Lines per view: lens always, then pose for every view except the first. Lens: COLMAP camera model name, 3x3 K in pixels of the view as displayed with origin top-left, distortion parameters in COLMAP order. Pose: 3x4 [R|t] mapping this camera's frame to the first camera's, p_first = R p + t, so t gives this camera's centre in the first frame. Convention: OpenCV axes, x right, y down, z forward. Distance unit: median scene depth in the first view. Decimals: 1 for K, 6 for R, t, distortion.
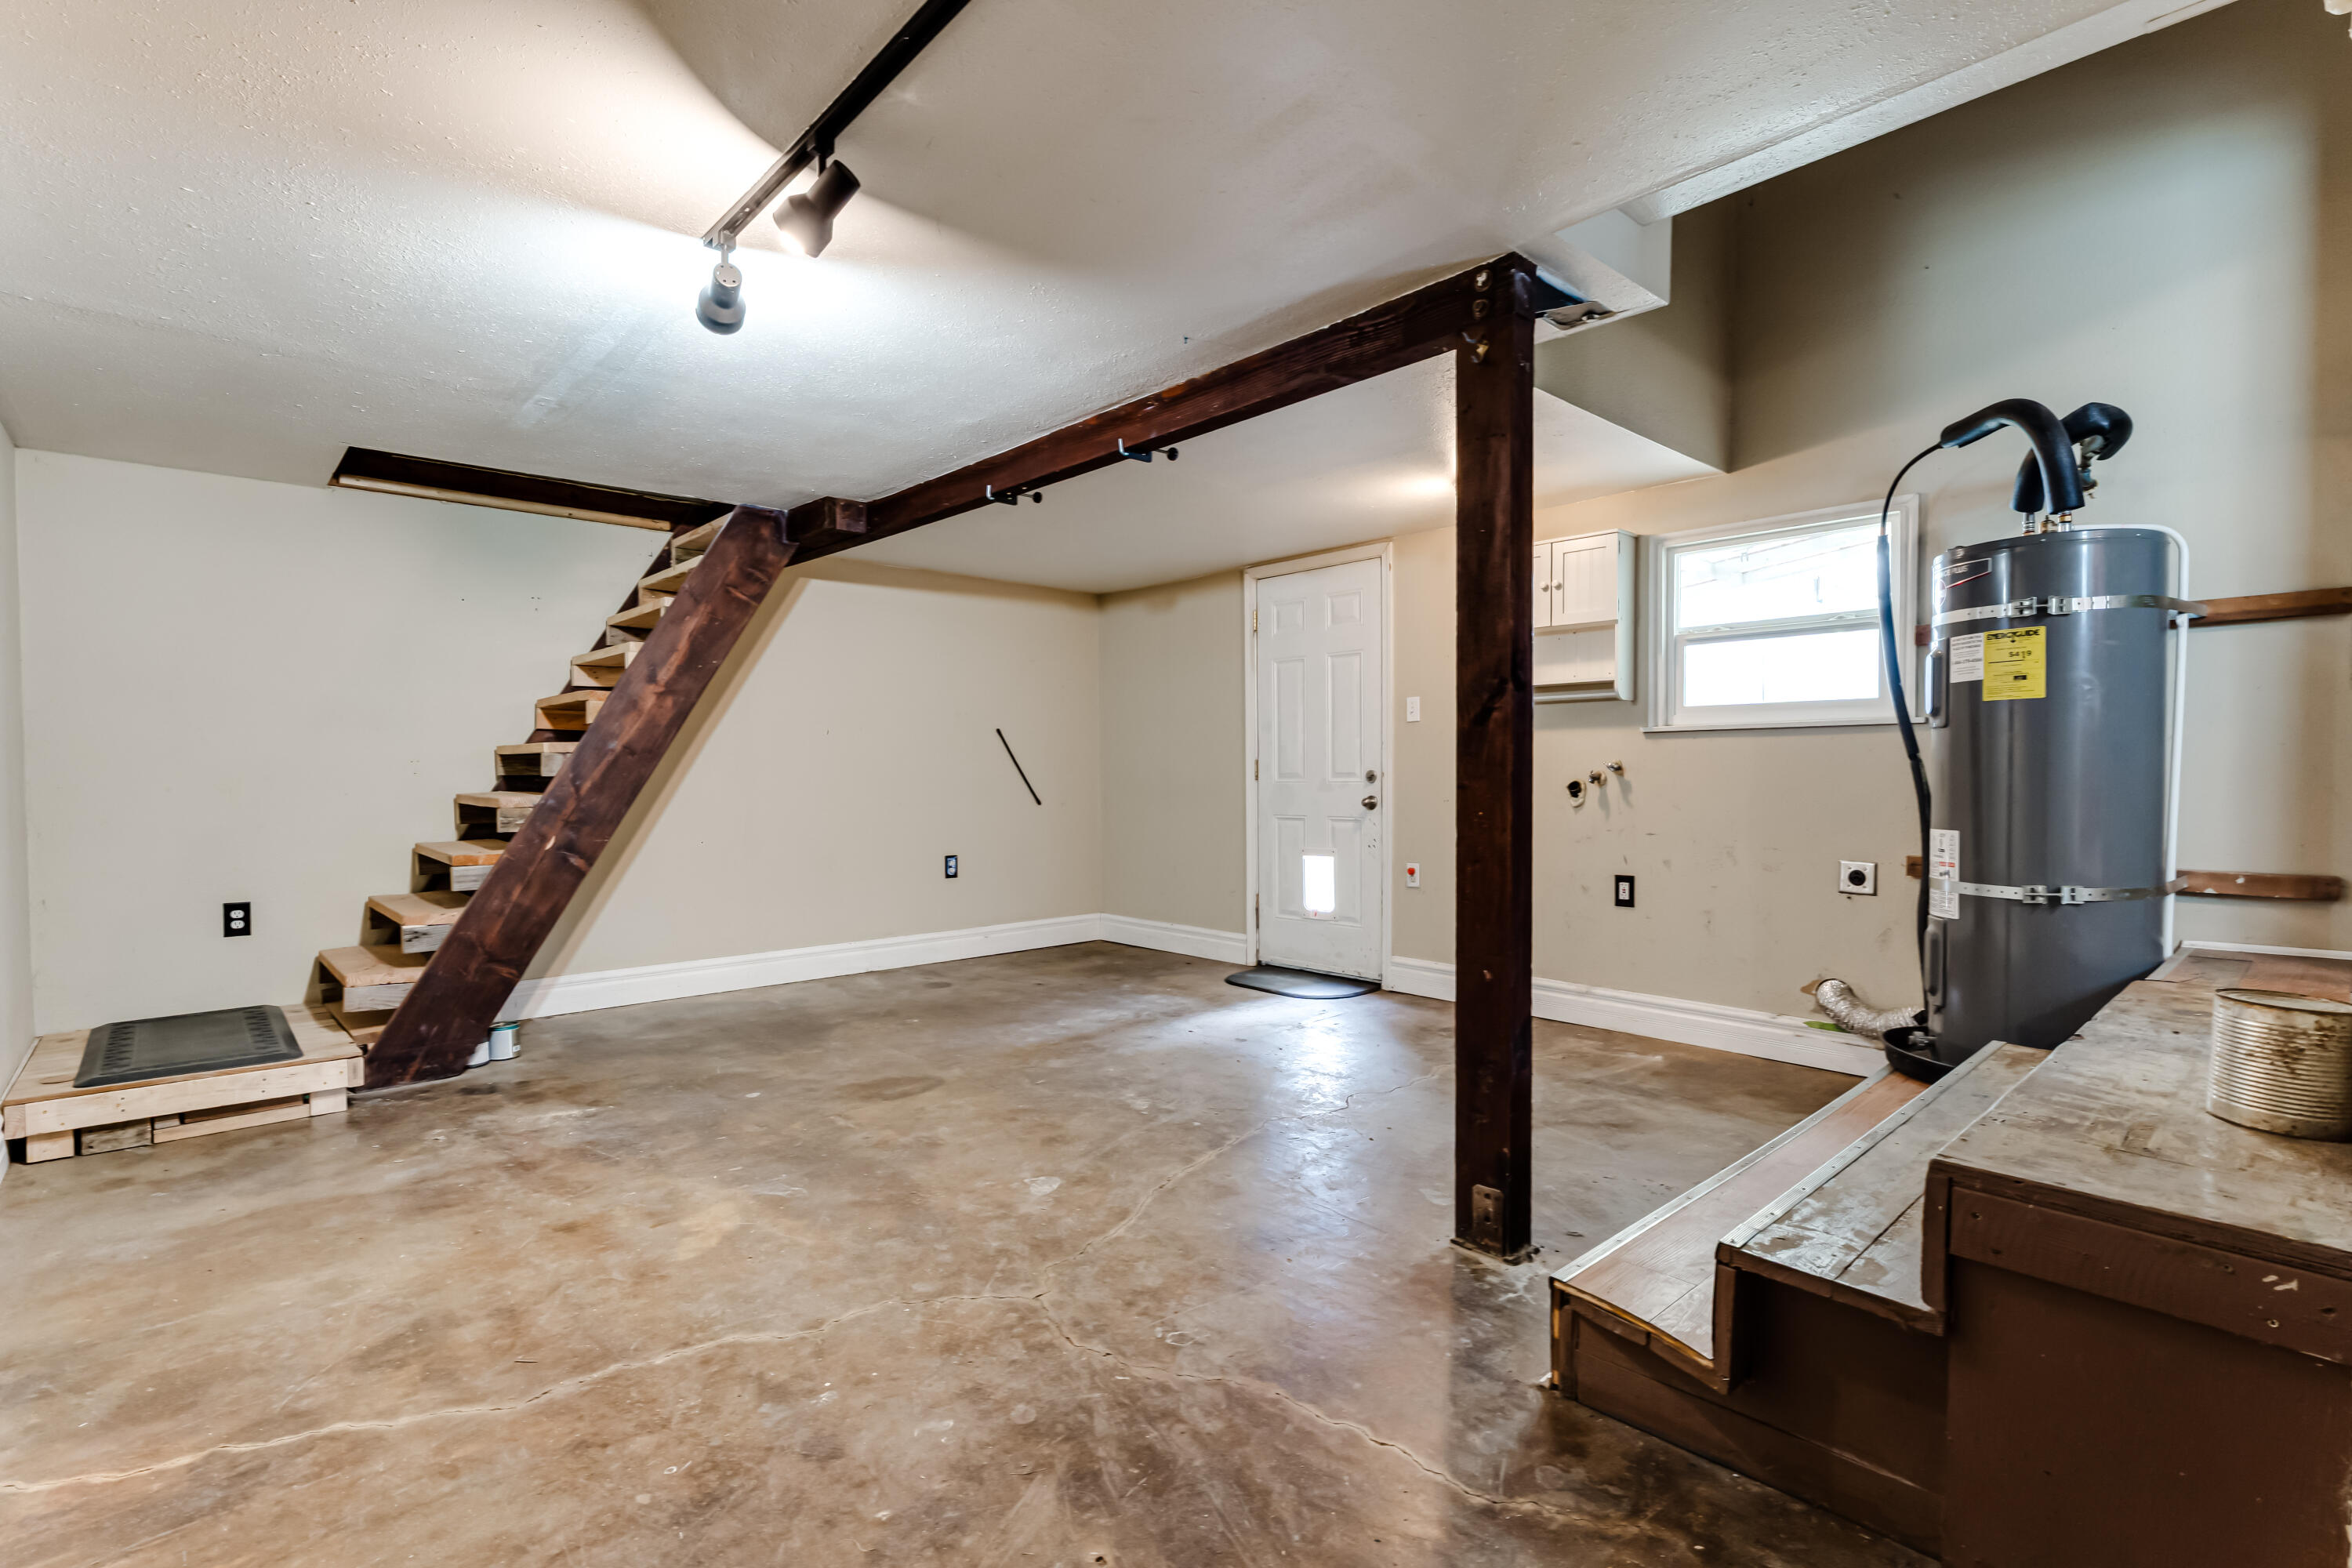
lens RADIAL K [[1066.7, 0, 1169.8], [0, 1066.7, 794.9], [0, 0, 1]] dist [-0.007570, 0.002346]
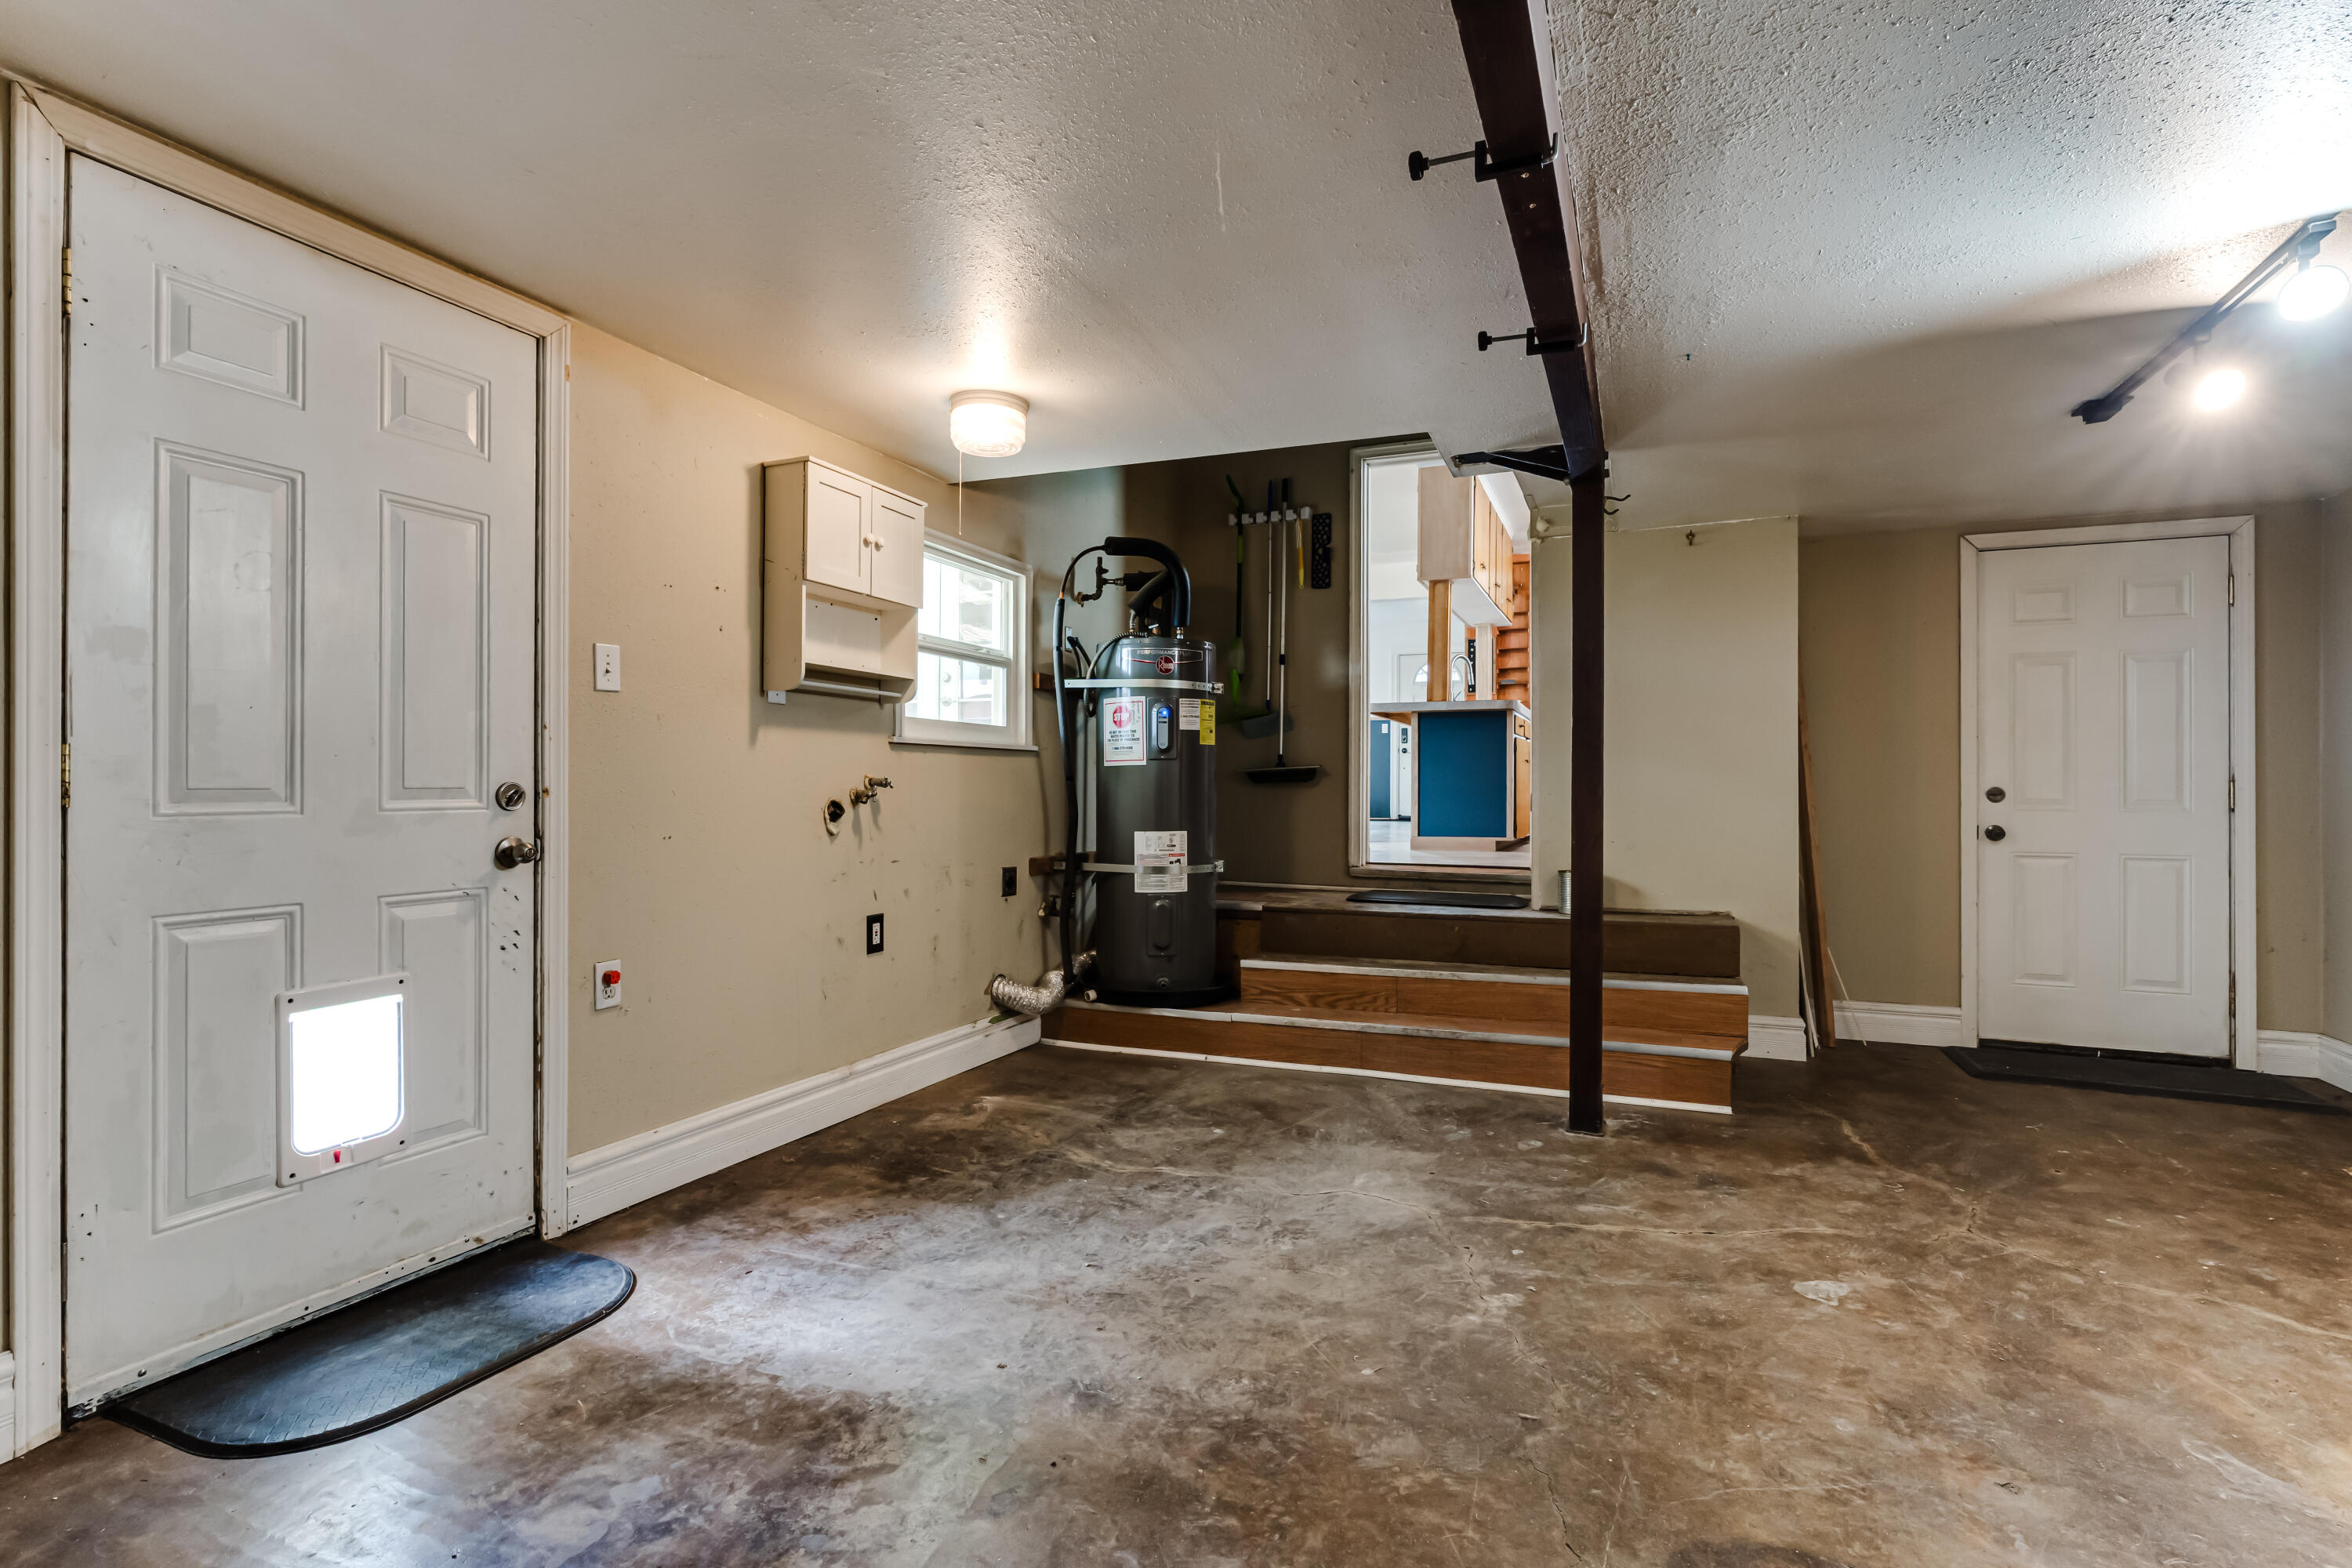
lens RADIAL K [[1066.7, 0, 1183.2], [0, 1066.7, 789.1], [0, 0, 1]] dist [-0.007570, 0.002346]
pose [[-0.396571, 0.000287, 0.918004, -0.469977], [0.013063, 0.999900, 0.005330, -0.025291], [-0.917911, 0.014106, -0.396535, 1.226654]]
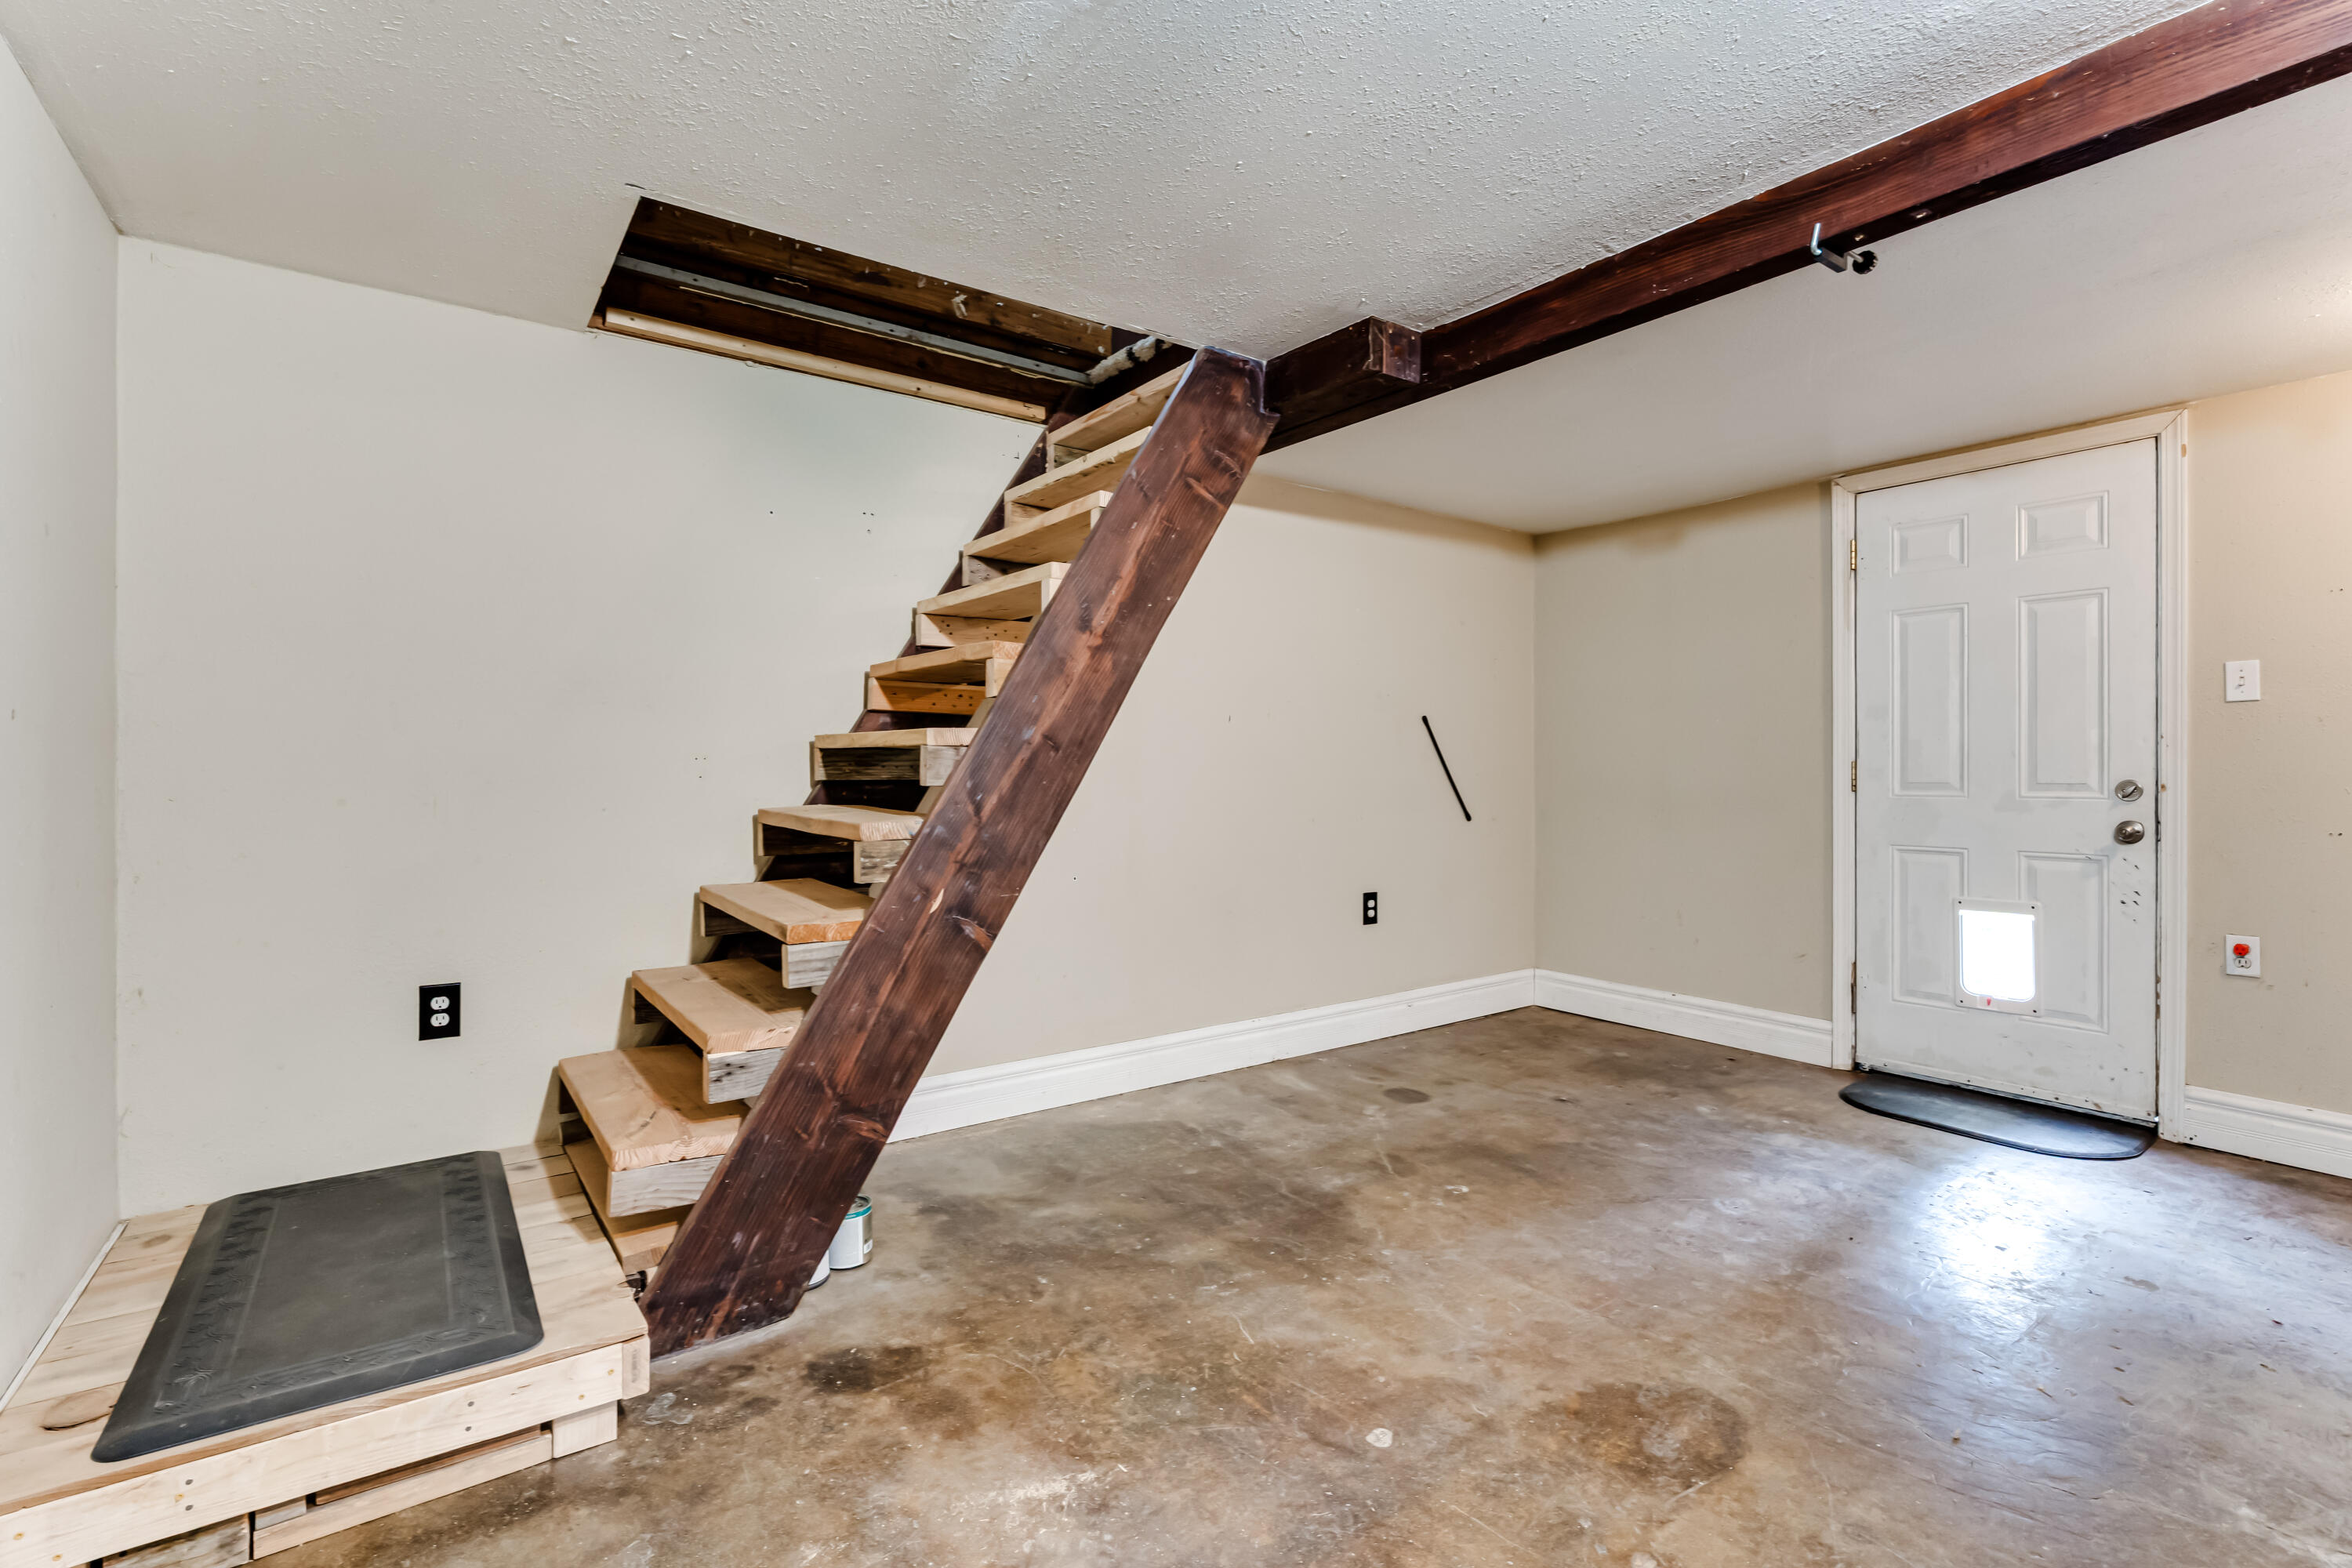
lens RADIAL K [[1066.7, 0, 1204.4], [0, 1066.7, 762.6], [0, 0, 1]] dist [-0.007570, 0.002346]
pose [[0.993860, 0.005704, -0.110501, -0.373437], [-0.008695, 0.999608, -0.026608, -0.016217], [0.110306, 0.027406, 0.993520, 0.436632]]
